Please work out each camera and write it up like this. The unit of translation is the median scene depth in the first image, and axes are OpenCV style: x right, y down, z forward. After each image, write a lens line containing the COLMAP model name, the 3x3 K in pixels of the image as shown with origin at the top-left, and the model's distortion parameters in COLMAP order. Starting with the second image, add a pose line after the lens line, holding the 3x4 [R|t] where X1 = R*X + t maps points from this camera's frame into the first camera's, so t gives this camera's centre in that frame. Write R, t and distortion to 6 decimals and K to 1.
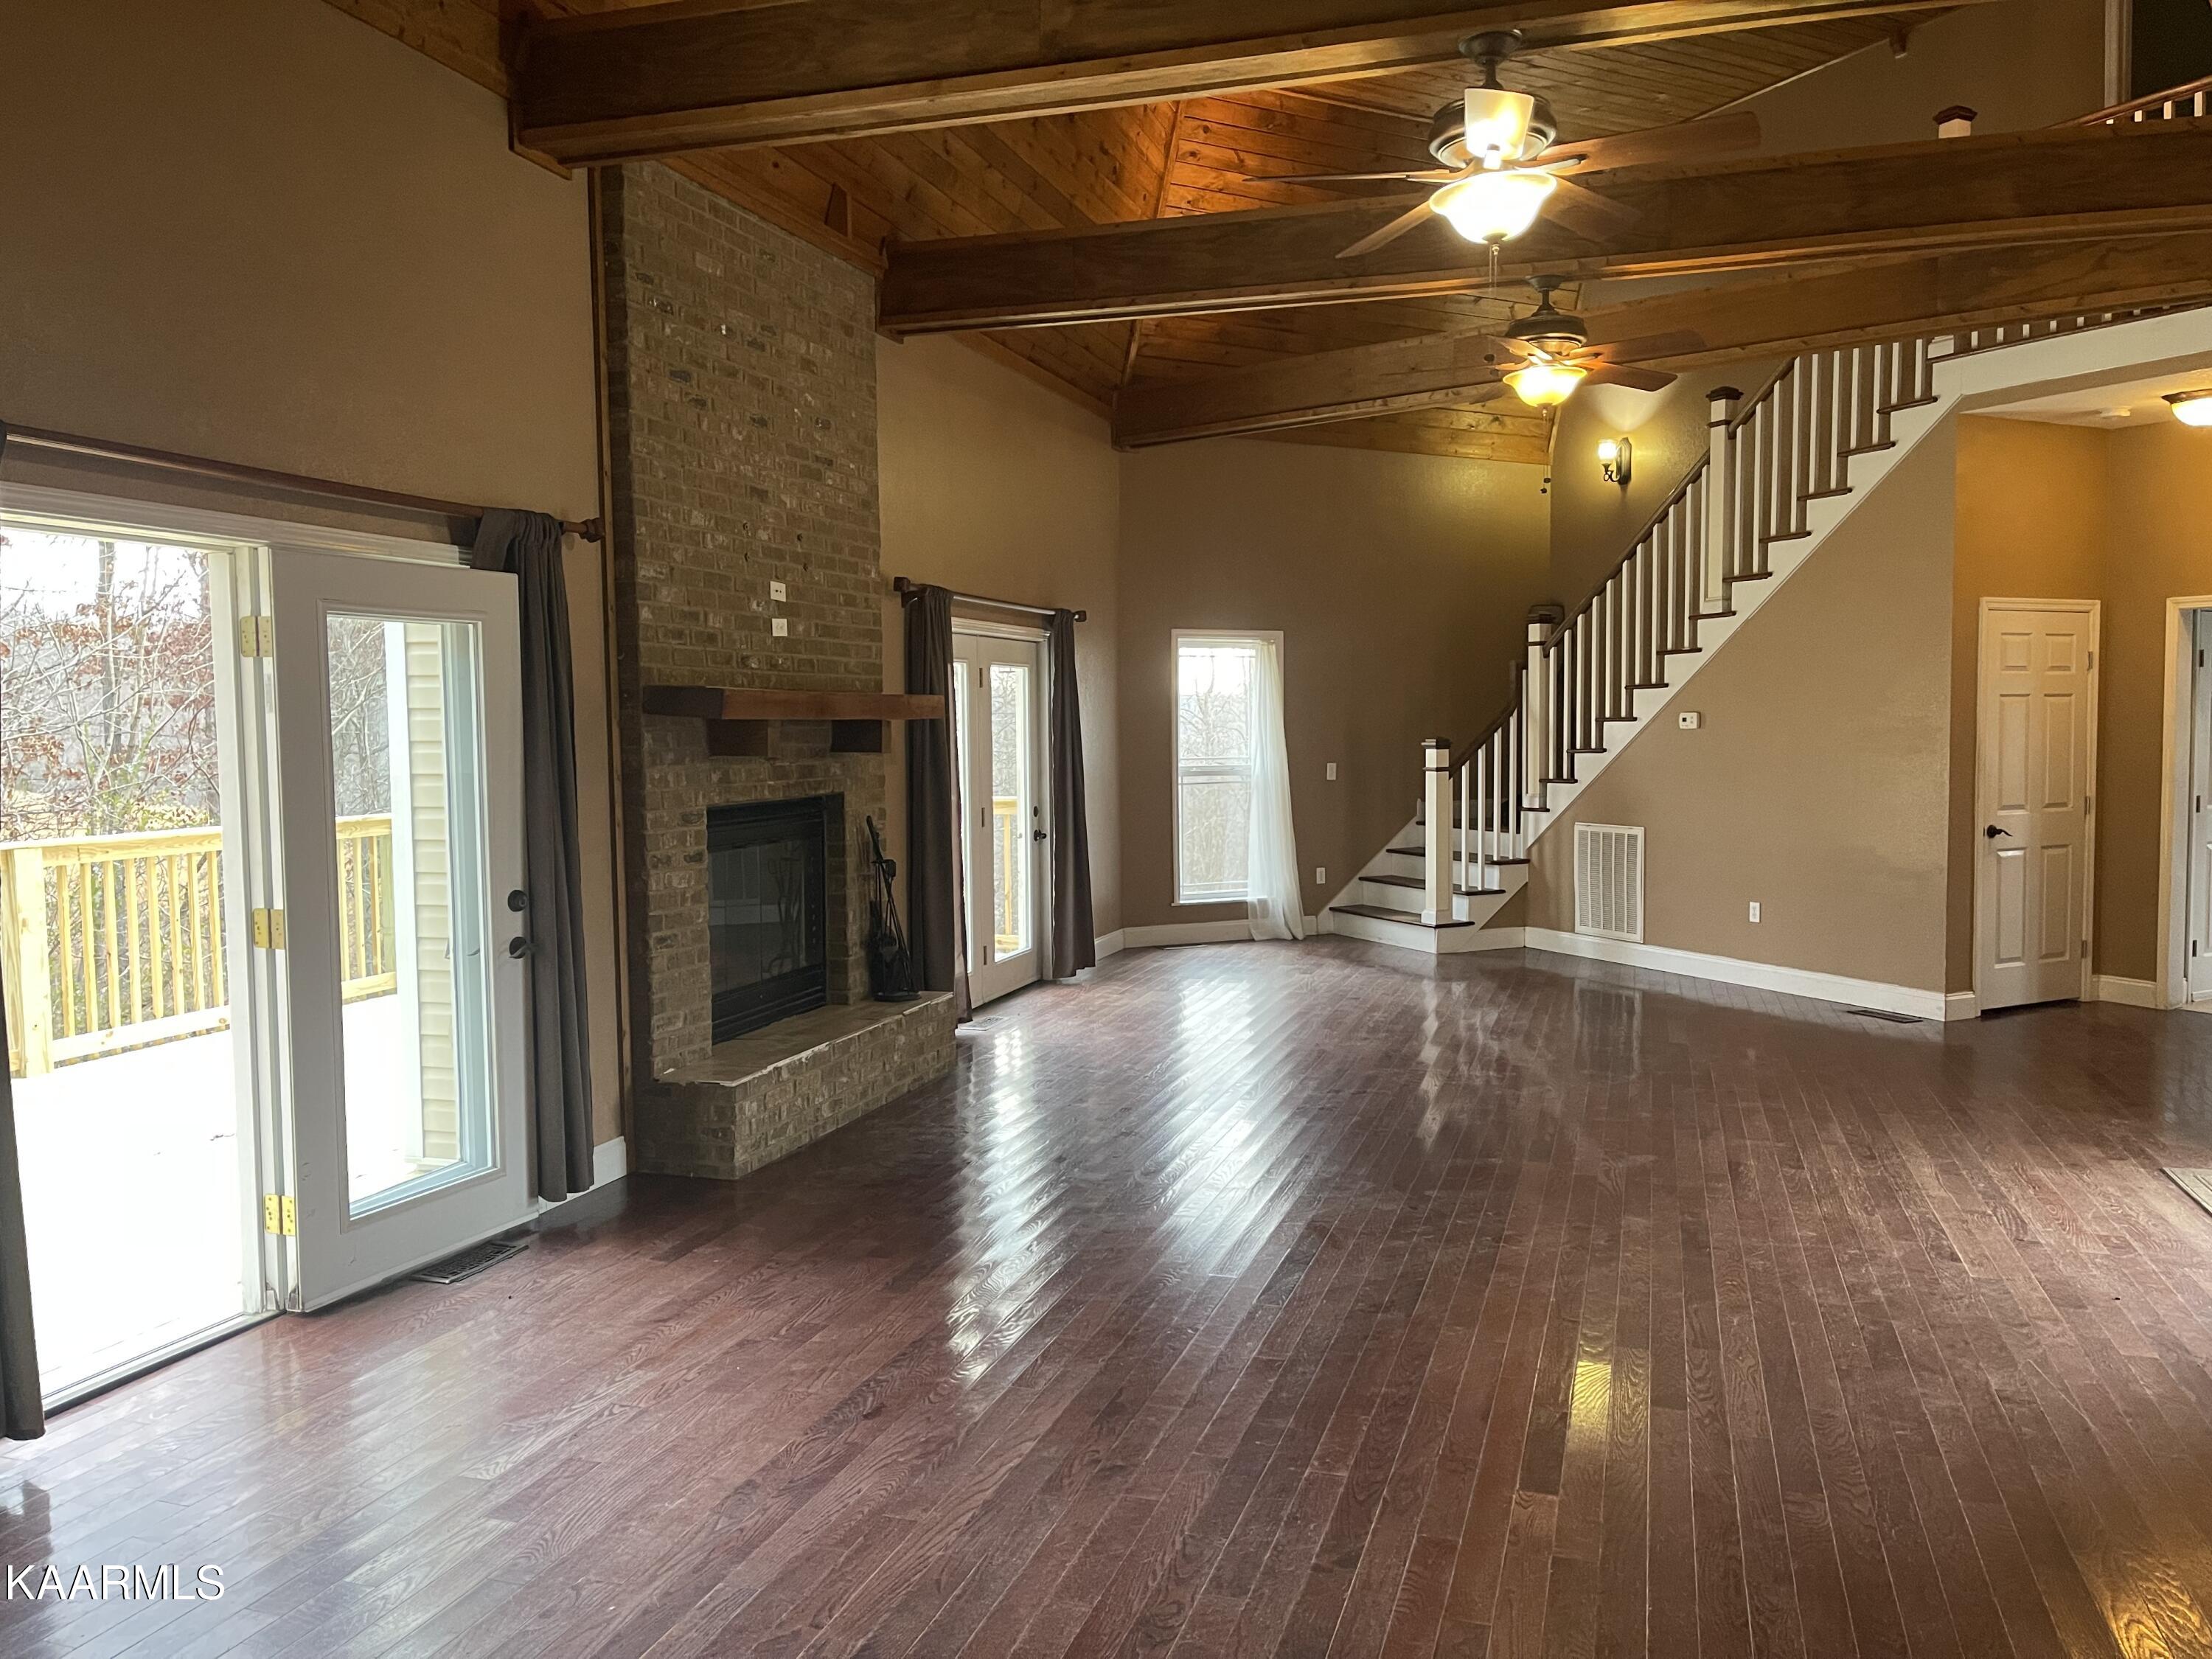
lens RADIAL K [[1687.0, 0, 1111.9], [0, 1687.0, 845.3], [0, 0, 1]] dist [0.039509, -0.007362]
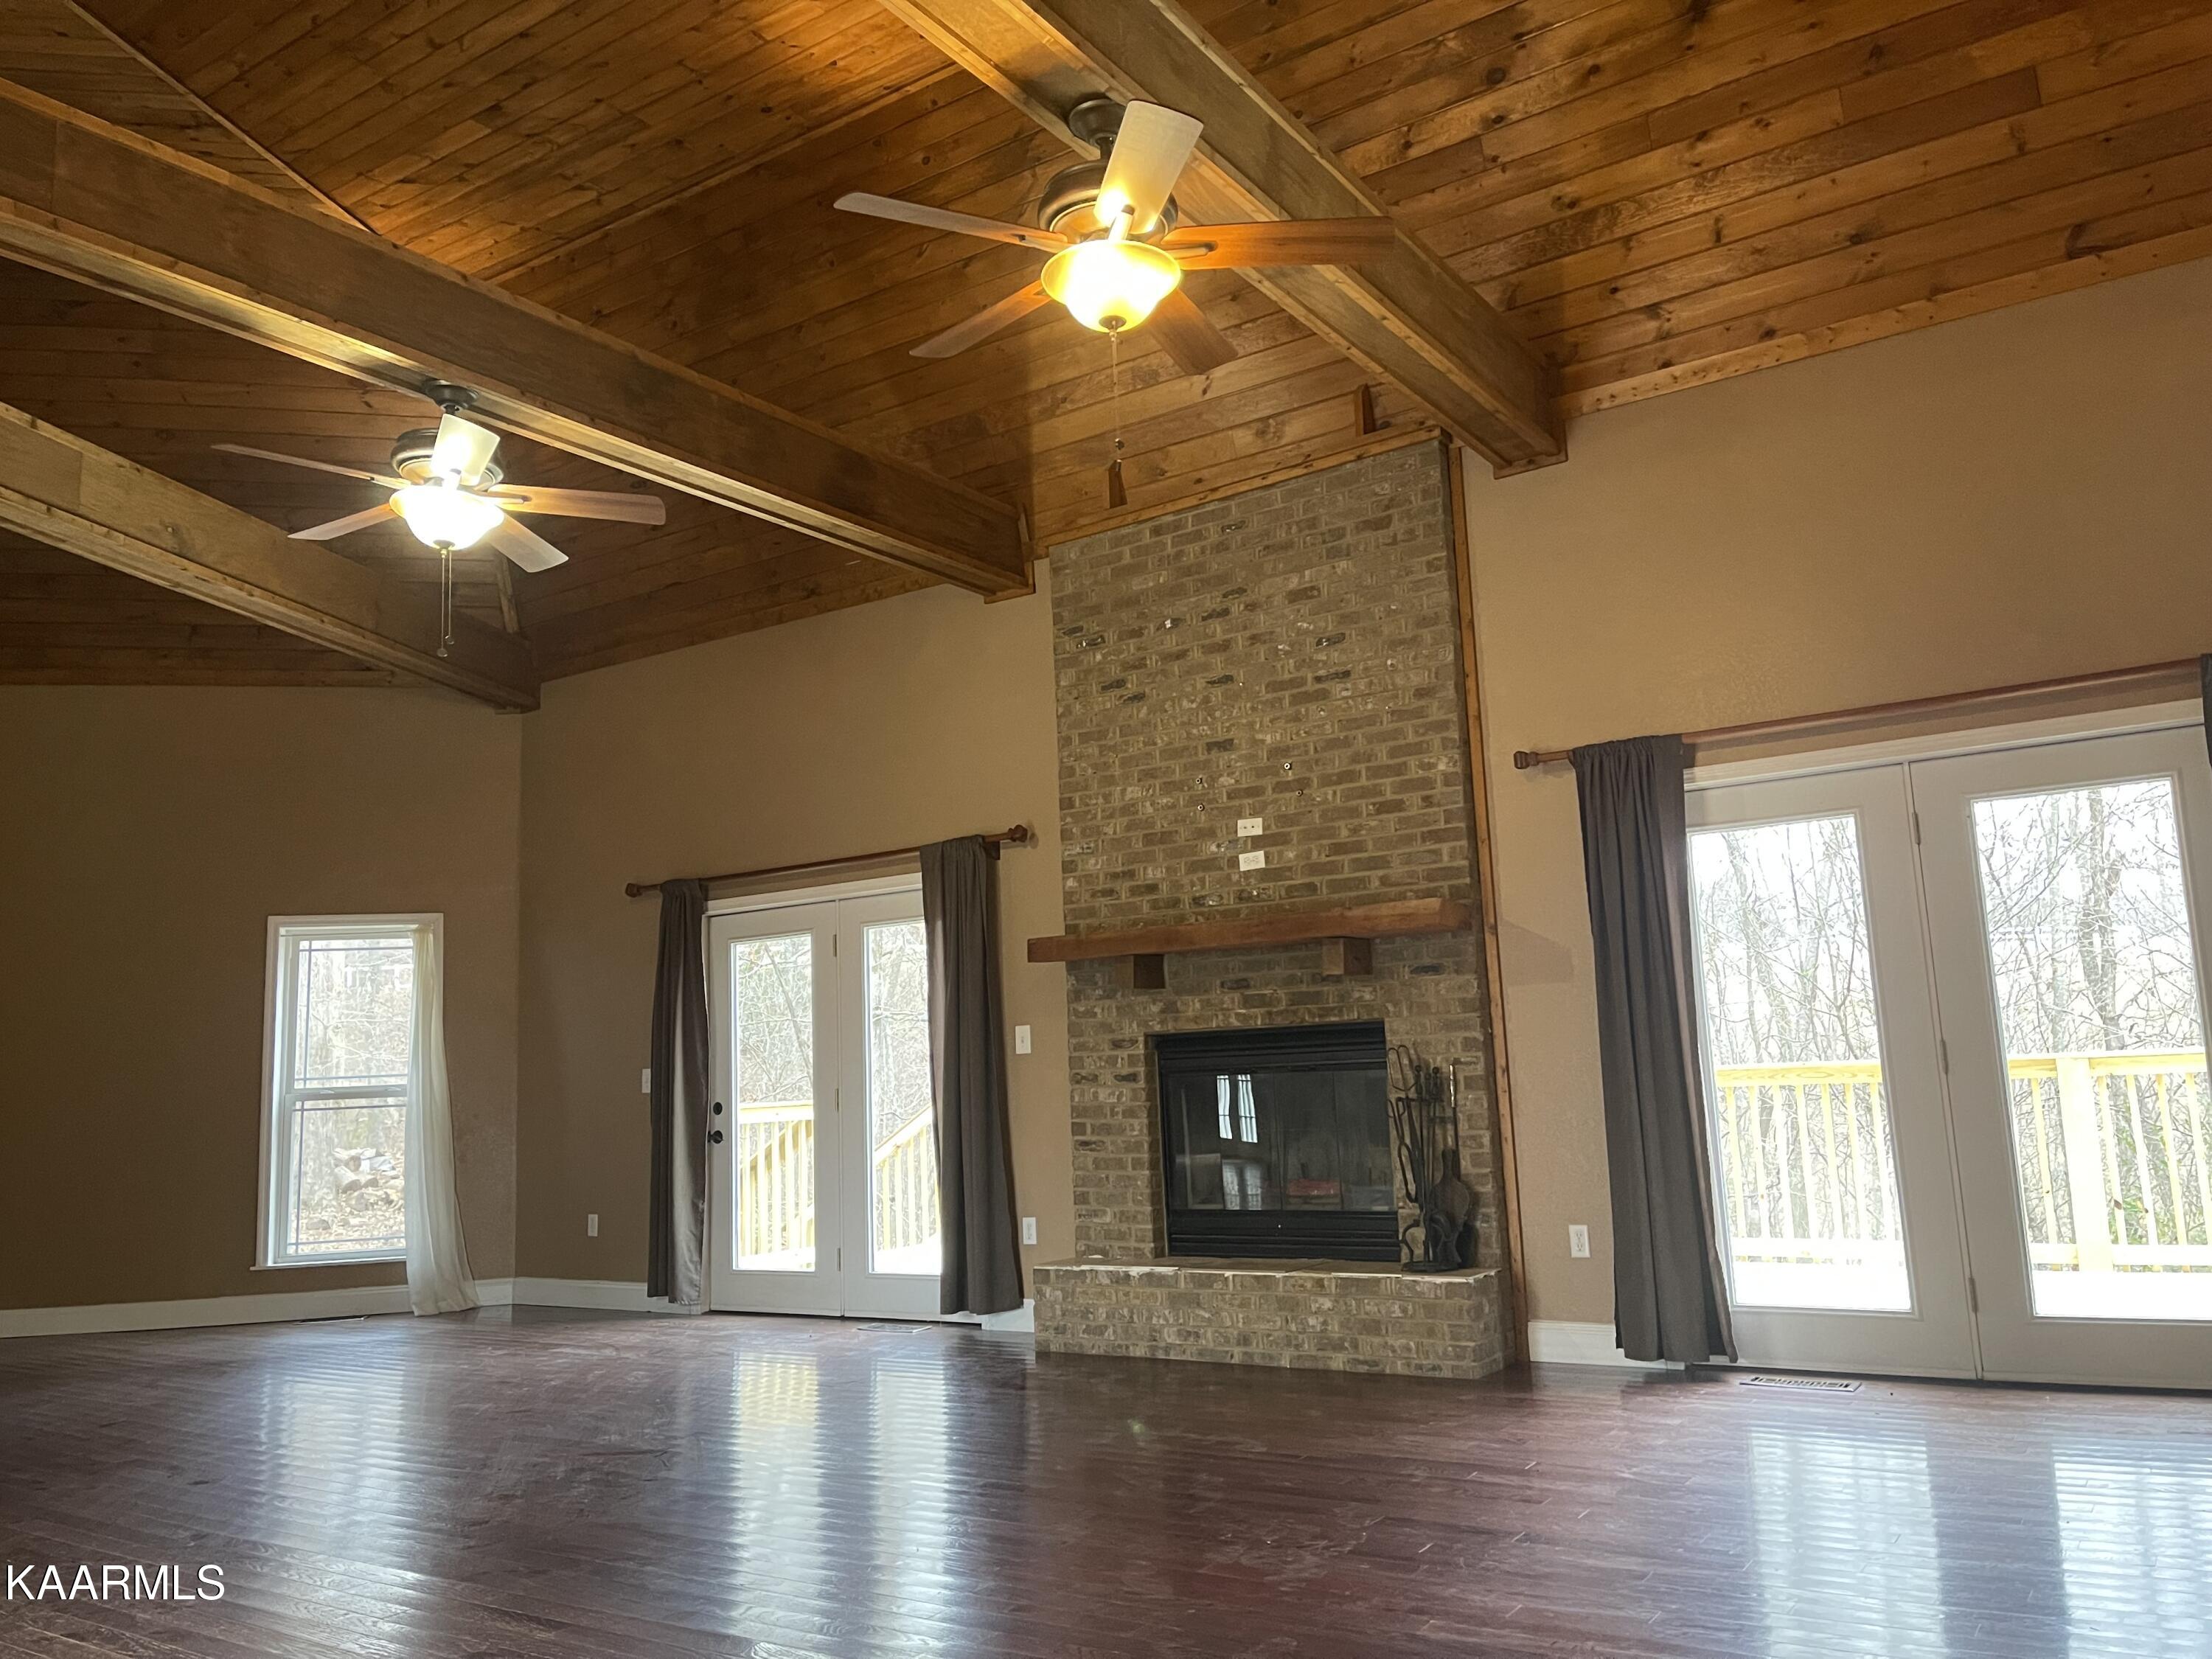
lens RADIAL K [[1687.0, 0, 1112.3], [0, 1687.0, 809.4], [0, 0, 1]] dist [0.039509, -0.007362]
pose [[-0.281377, -0.128052, -0.951015, 0.875388], [-0.024403, 0.991691, -0.126309, -0.028570], [0.959287, -0.012333, -0.282164, 1.291198]]
